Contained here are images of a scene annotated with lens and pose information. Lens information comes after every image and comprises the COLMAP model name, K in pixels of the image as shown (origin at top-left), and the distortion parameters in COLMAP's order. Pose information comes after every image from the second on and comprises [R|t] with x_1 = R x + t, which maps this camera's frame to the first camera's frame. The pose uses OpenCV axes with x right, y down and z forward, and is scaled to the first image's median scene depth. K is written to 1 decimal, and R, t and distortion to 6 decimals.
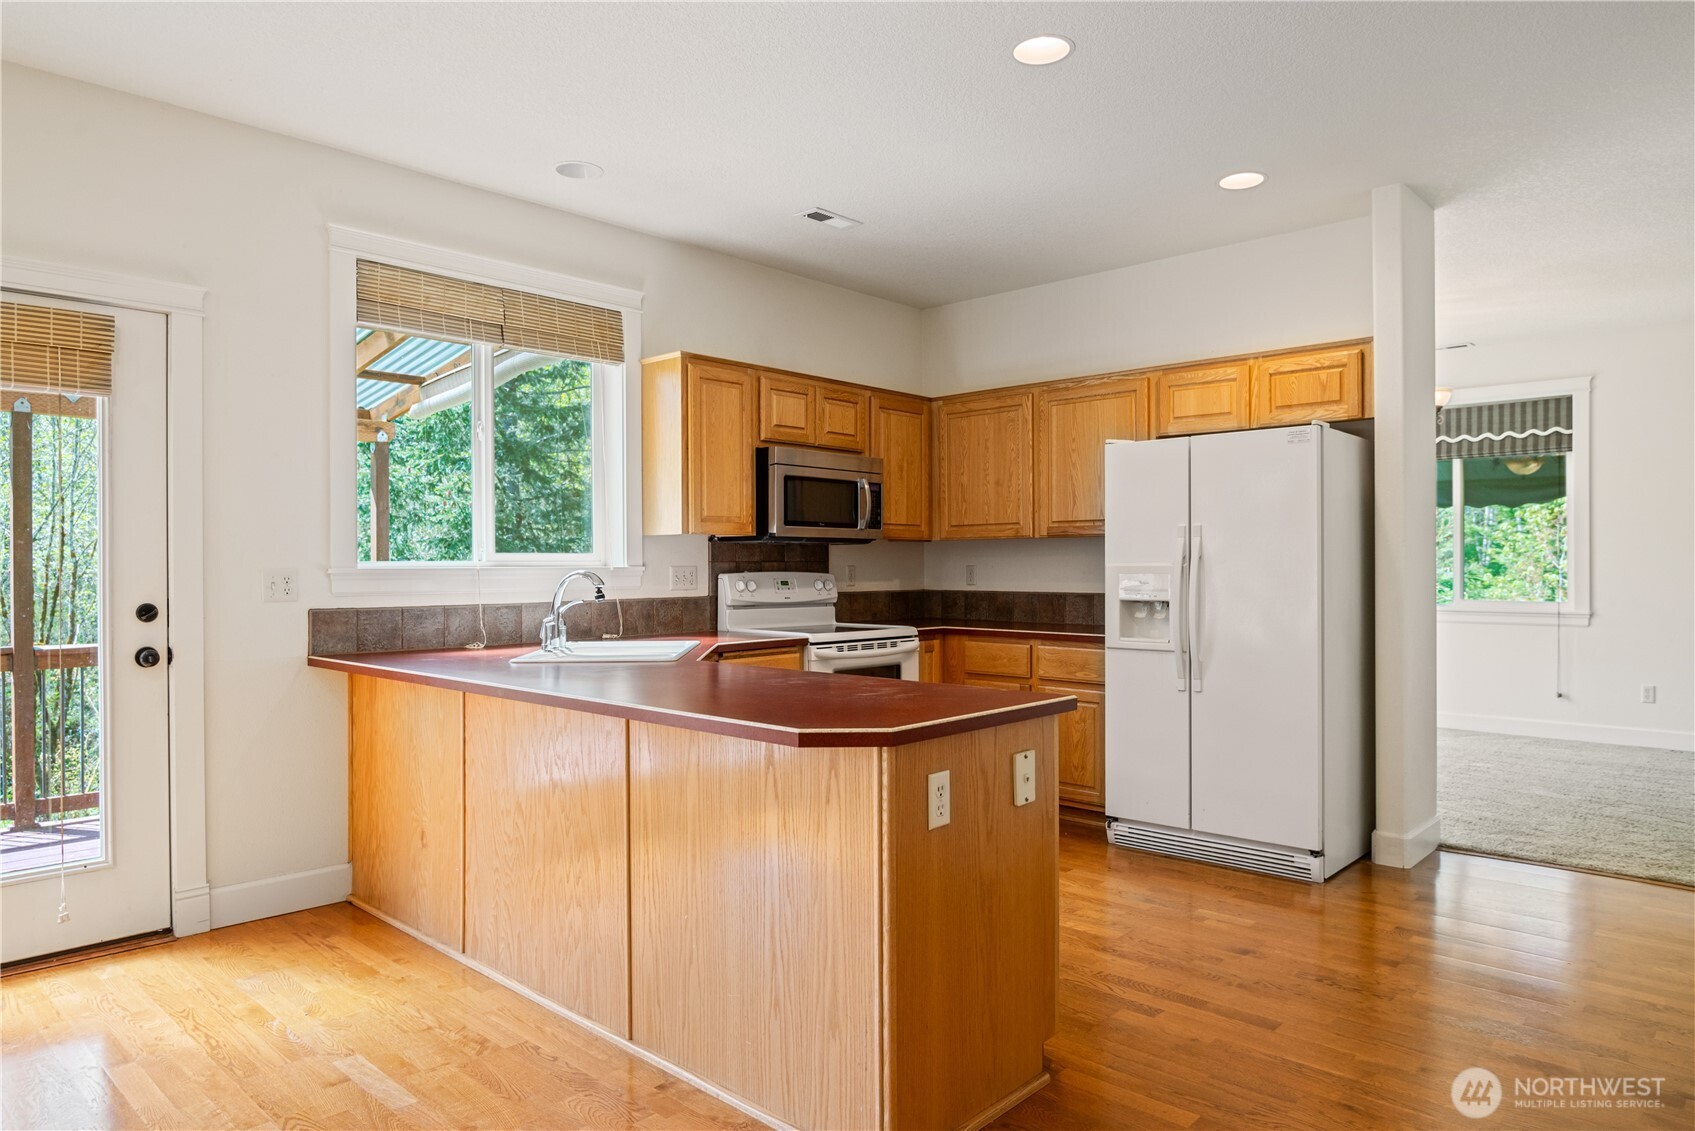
lens RADIAL K [[1066.5, 0, 833.3], [0, 1066.5, 567.4], [0, 0, 1]] dist [-0.023884, 0.002038]
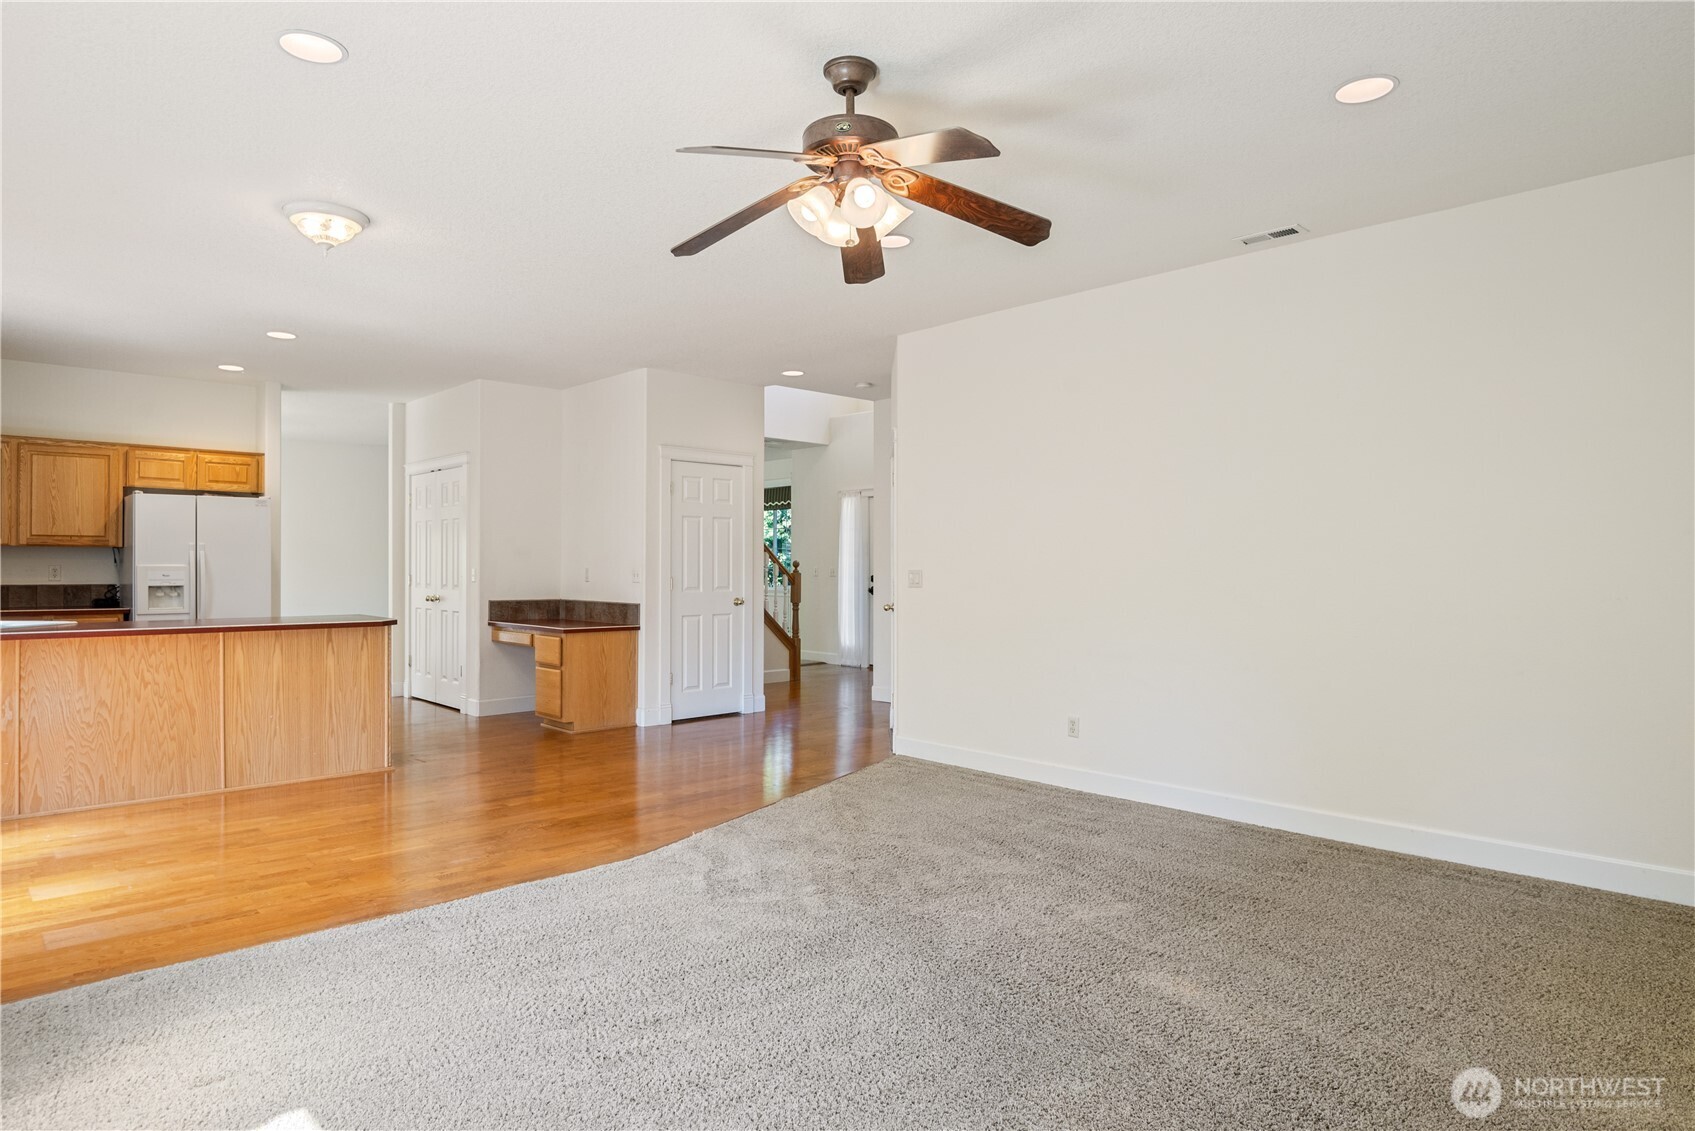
lens RADIAL K [[952.2, 0, 846.4], [0, 952.2, 576.4], [0, 0, 1]] dist [-0.035392, -0.002572]
pose [[0.052475, -0.003951, 0.998614, -1.107822], [-0.001598, 0.999991, 0.004041, 0.006895], [-0.998621, -0.001808, 0.052468, -0.184805]]
